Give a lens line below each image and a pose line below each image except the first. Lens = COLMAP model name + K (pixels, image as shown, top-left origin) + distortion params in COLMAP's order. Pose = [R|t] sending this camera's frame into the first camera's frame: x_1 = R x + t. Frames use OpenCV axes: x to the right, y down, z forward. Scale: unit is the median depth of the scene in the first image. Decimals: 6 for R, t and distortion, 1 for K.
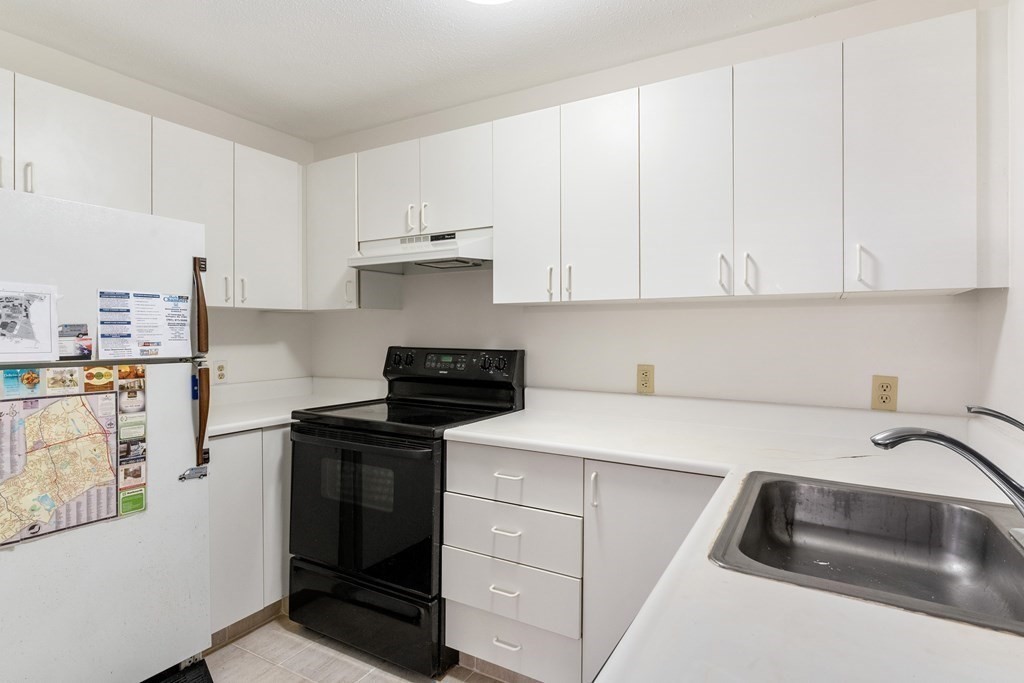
lens RADIAL K [[543.8, 0, 512.1], [0, 543.8, 338.0], [0, 0, 1]] dist [0.000660, -0.001026]
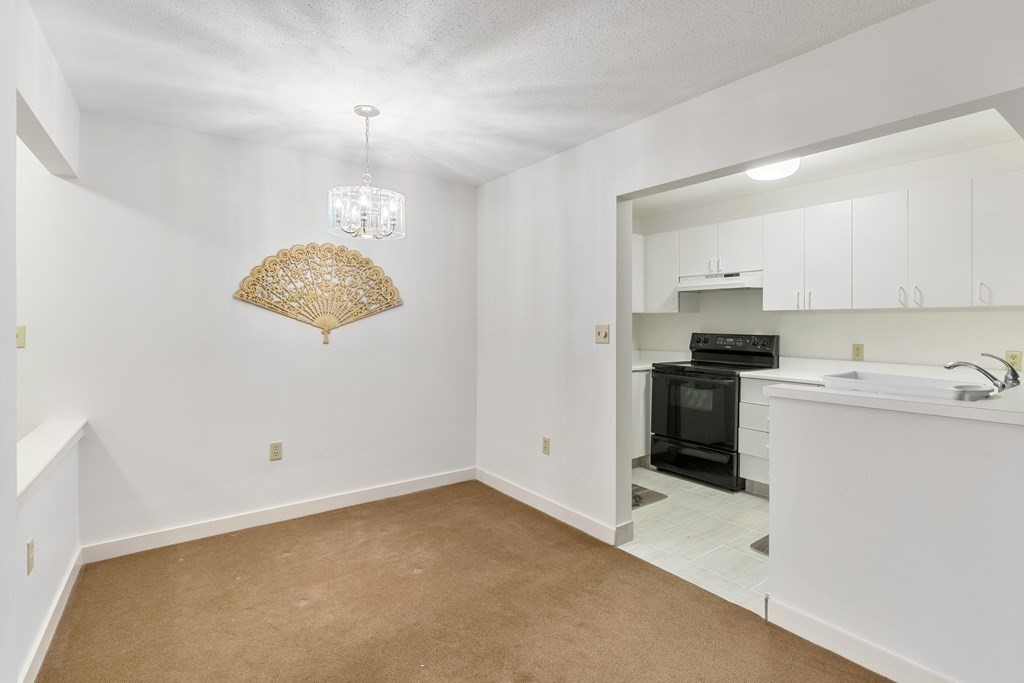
lens RADIAL K [[480.8, 0, 521.1], [0, 480.8, 325.7], [0, 0, 1]] dist [-0.001168, 0.000390]
pose [[0.914364, 0.005370, -0.404858, -0.117155], [-0.008625, 0.999943, -0.006216, 0.007818], [0.404802, 0.009176, 0.914358, -0.817730]]
